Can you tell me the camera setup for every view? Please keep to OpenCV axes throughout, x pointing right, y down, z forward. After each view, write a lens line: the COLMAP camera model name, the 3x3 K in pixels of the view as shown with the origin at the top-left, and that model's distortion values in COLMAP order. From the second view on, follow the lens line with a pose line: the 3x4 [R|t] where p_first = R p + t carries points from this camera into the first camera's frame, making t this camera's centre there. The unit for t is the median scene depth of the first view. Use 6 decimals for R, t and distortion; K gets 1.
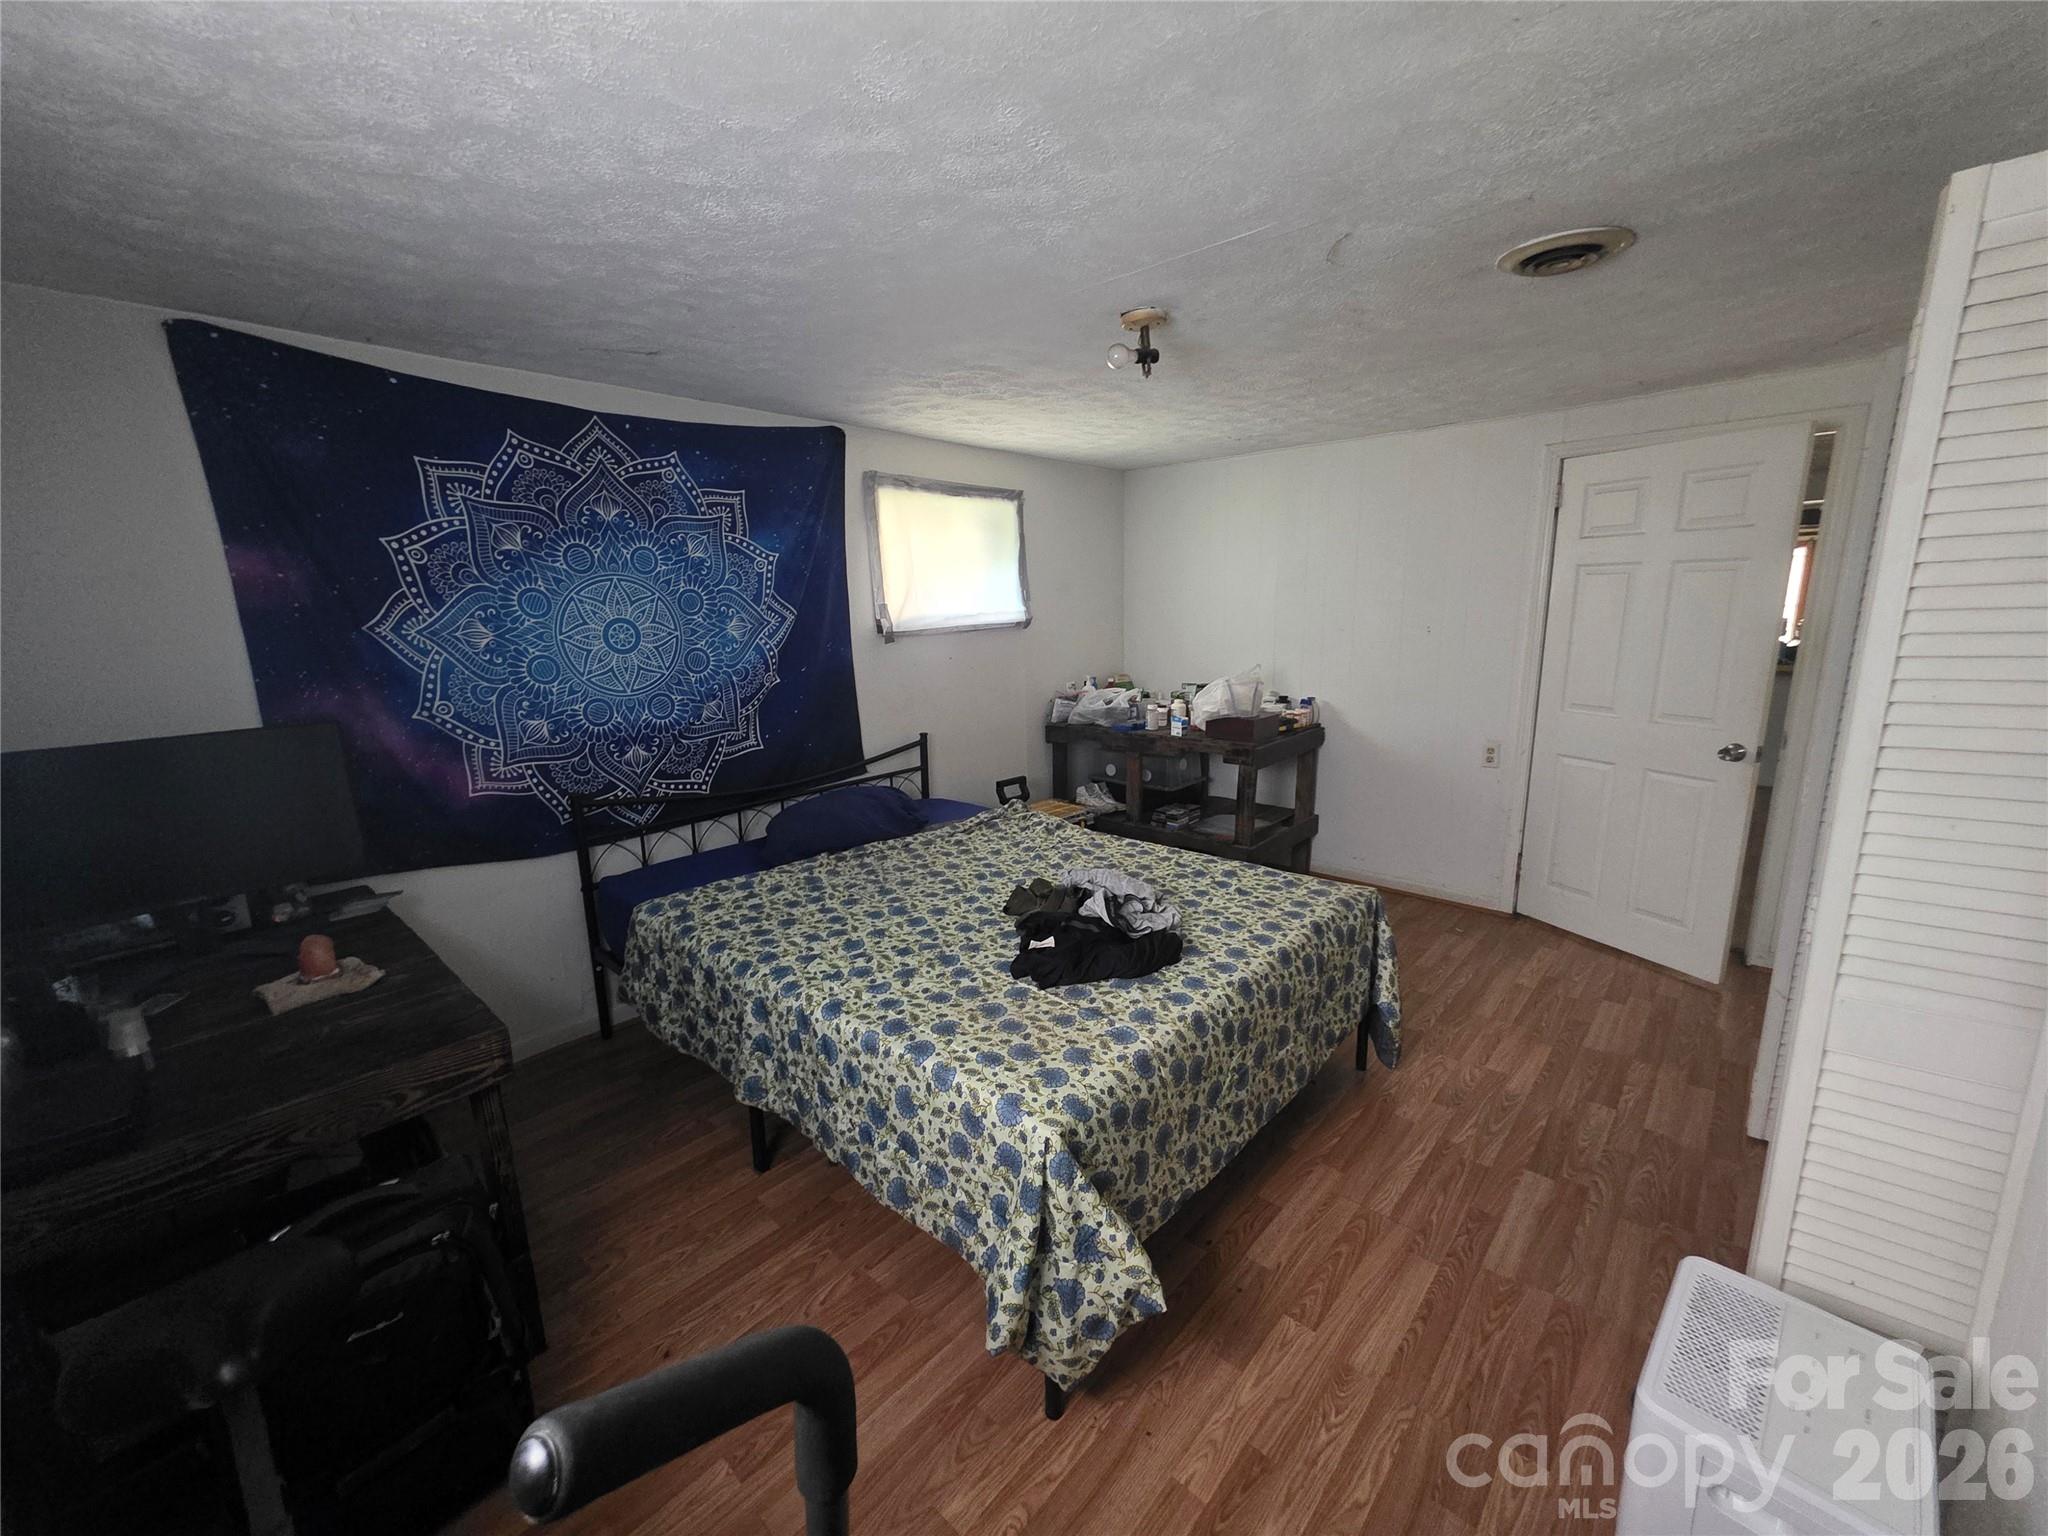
lens RADIAL K [[816.1, 0, 1024.9], [0, 816.1, 764.0], [0, 0, 1]] dist [0.005770, 0.000395]
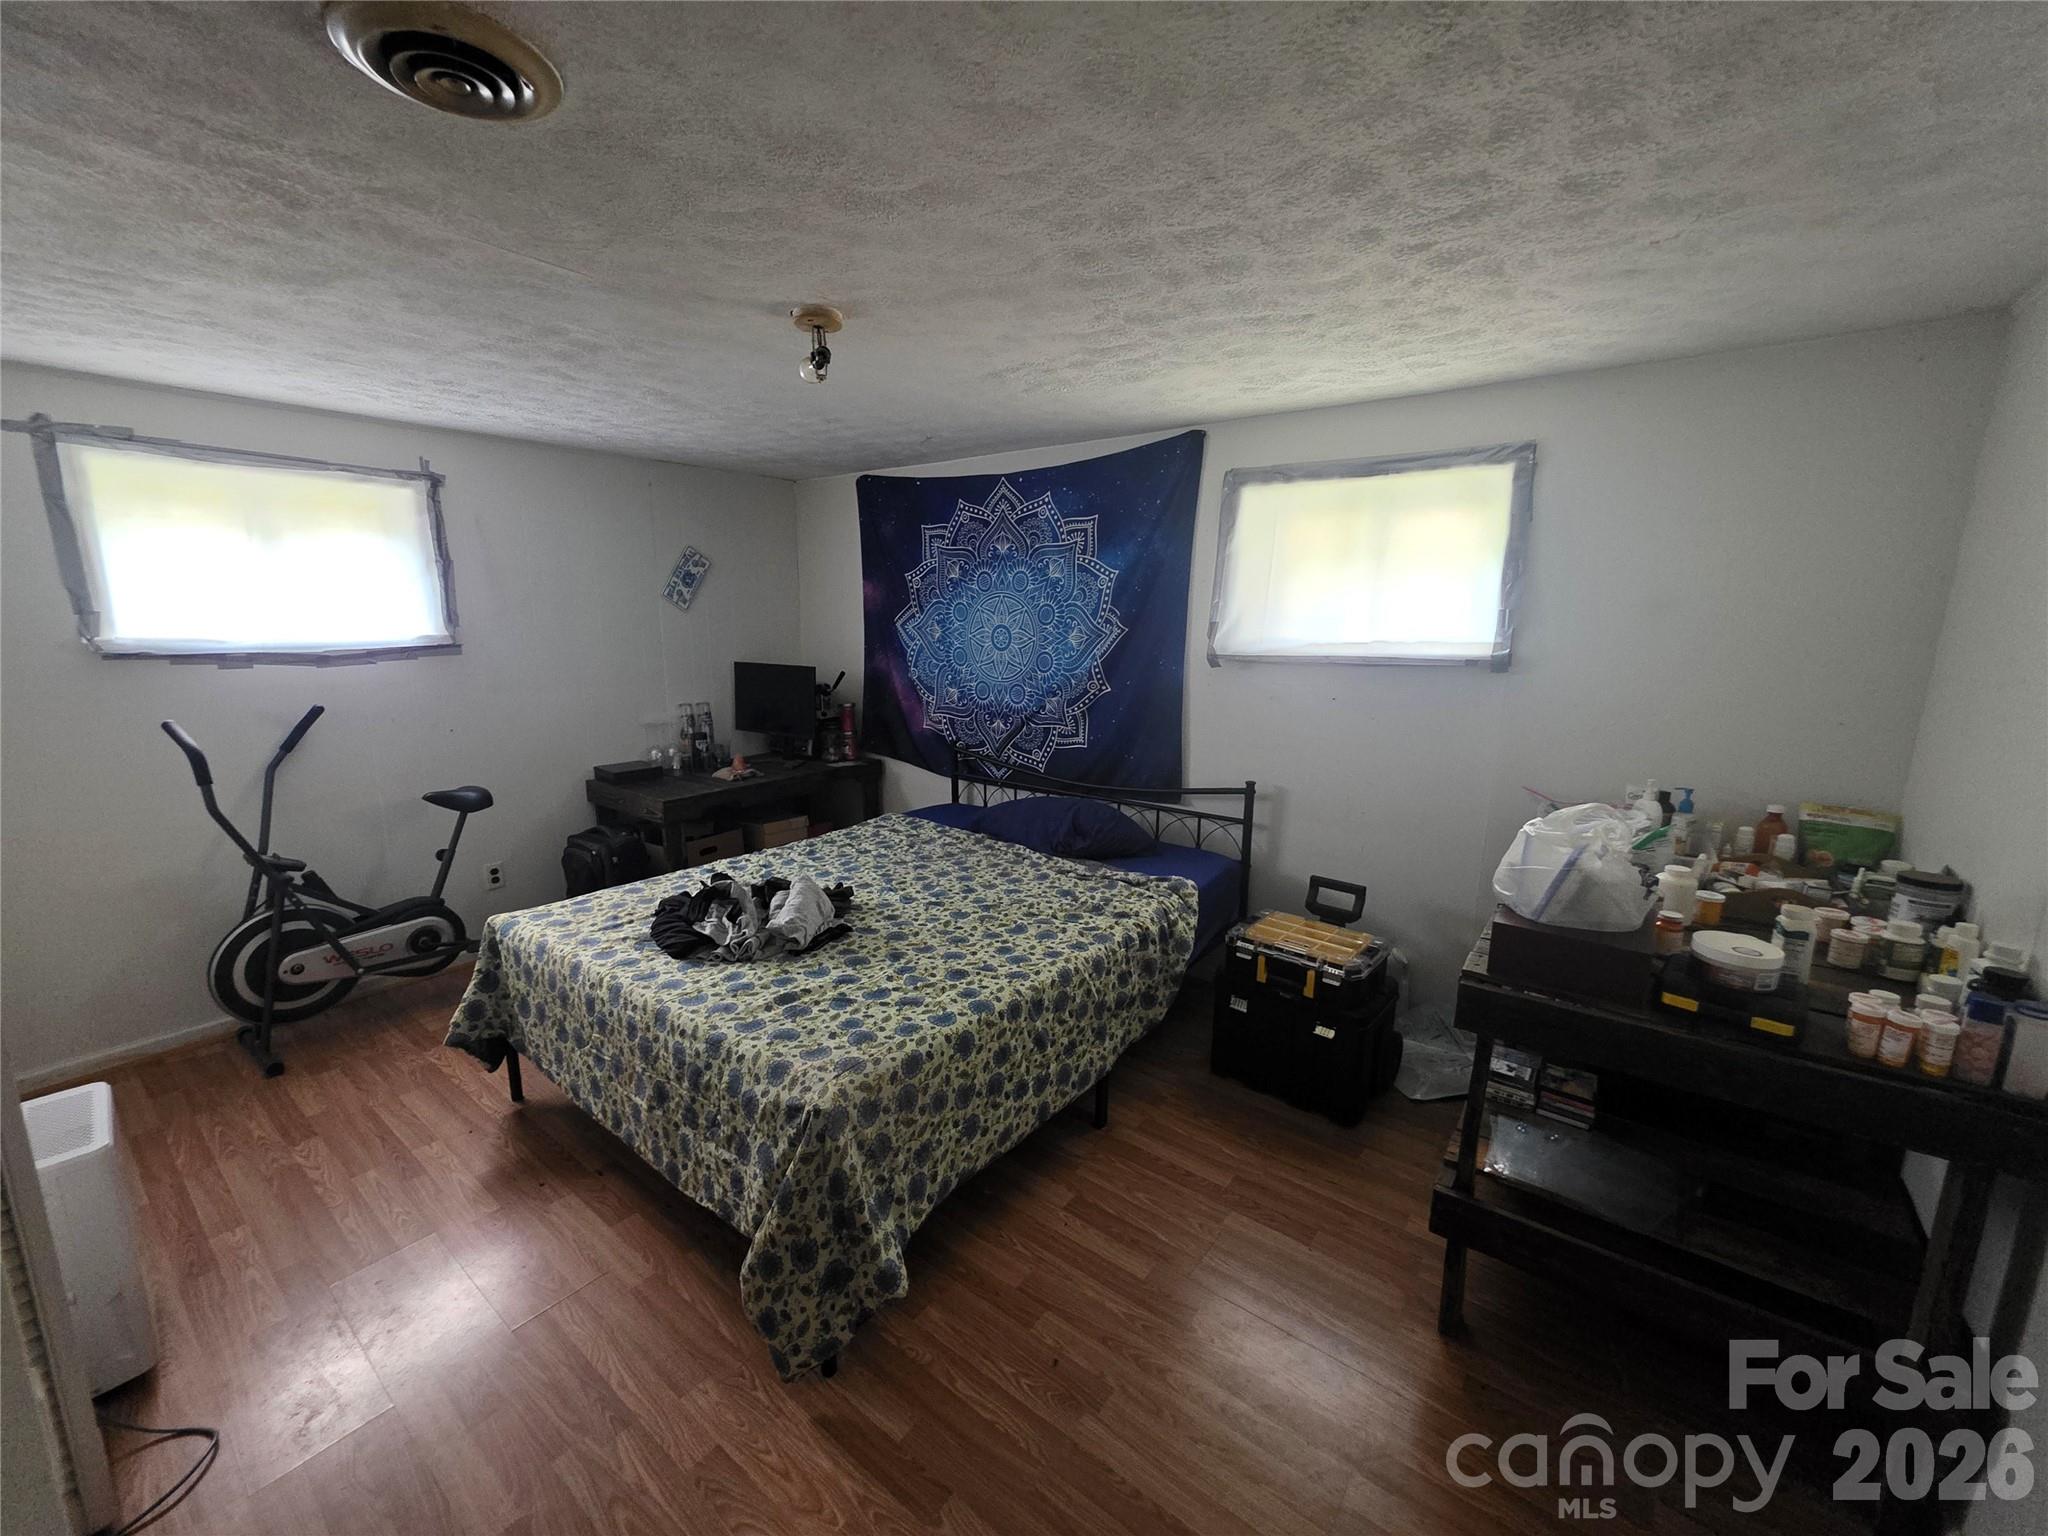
lens RADIAL K [[816.1, 0, 1025.5], [0, 816.1, 775.8], [0, 0, 1]] dist [0.005770, 0.000395]
pose [[0.086292, 0.220786, -0.971498, 0.855136], [-0.206042, 0.958008, 0.199419, -0.210275], [0.974731, 0.182961, 0.128159, 0.885902]]
